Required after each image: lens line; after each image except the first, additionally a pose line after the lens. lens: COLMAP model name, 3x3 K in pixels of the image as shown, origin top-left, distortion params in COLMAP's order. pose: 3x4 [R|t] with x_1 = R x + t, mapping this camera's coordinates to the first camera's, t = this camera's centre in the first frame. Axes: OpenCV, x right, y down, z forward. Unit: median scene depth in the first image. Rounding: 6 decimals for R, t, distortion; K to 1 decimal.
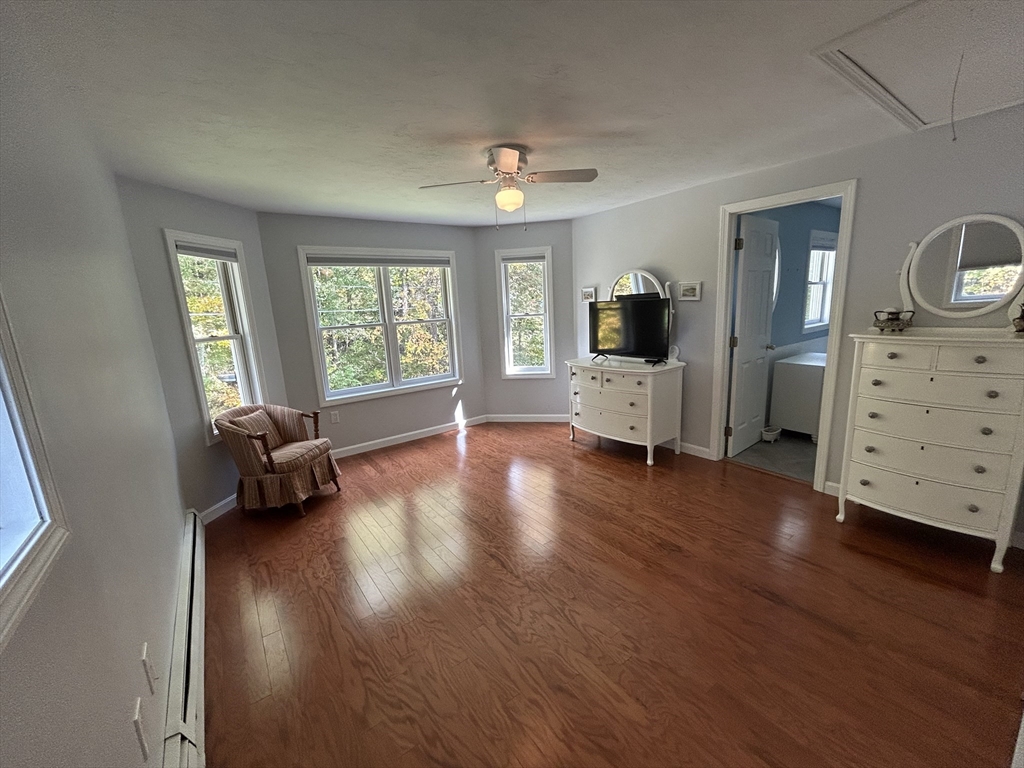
lens RADIAL K [[412.1, 0, 511.9], [0, 412.1, 386.2], [0, 0, 1]] dist [-0.001414, 0.000042]
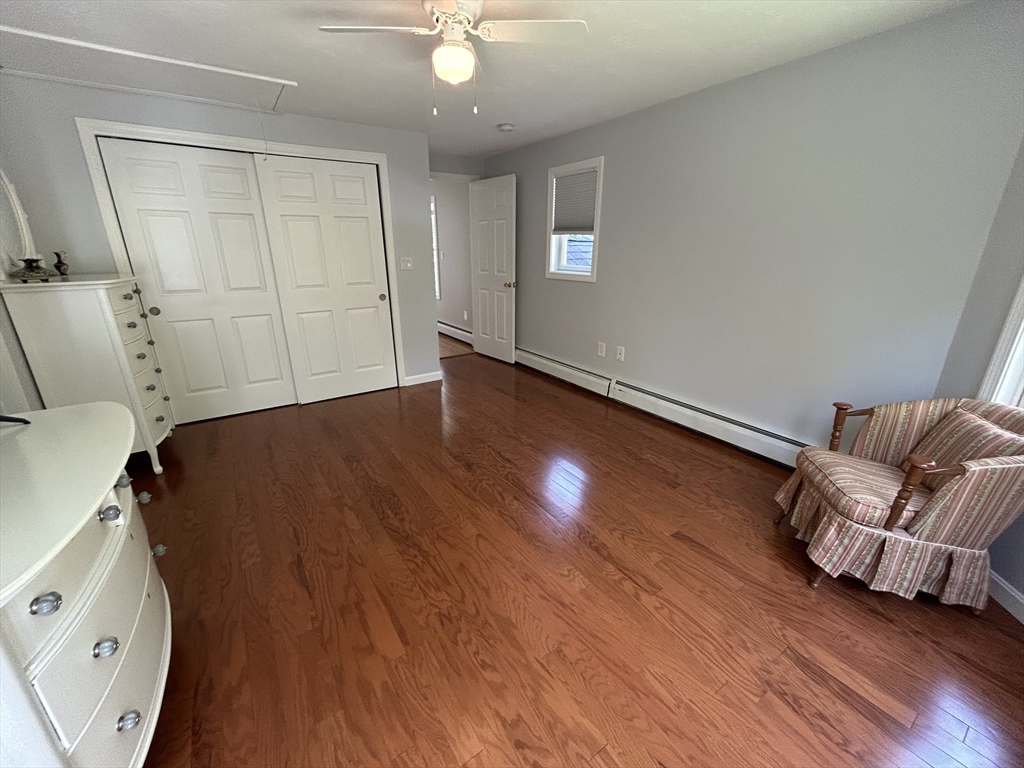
lens RADIAL K [[412.1, 0, 511.6], [0, 412.1, 380.2], [0, 0, 1]] dist [-0.001414, 0.000042]
pose [[-0.998072, 0.034745, 0.051430, -0.106851], [0.055615, 0.868513, 0.492537, -0.294265], [-0.027555, 0.494447, -0.868771, 1.649959]]
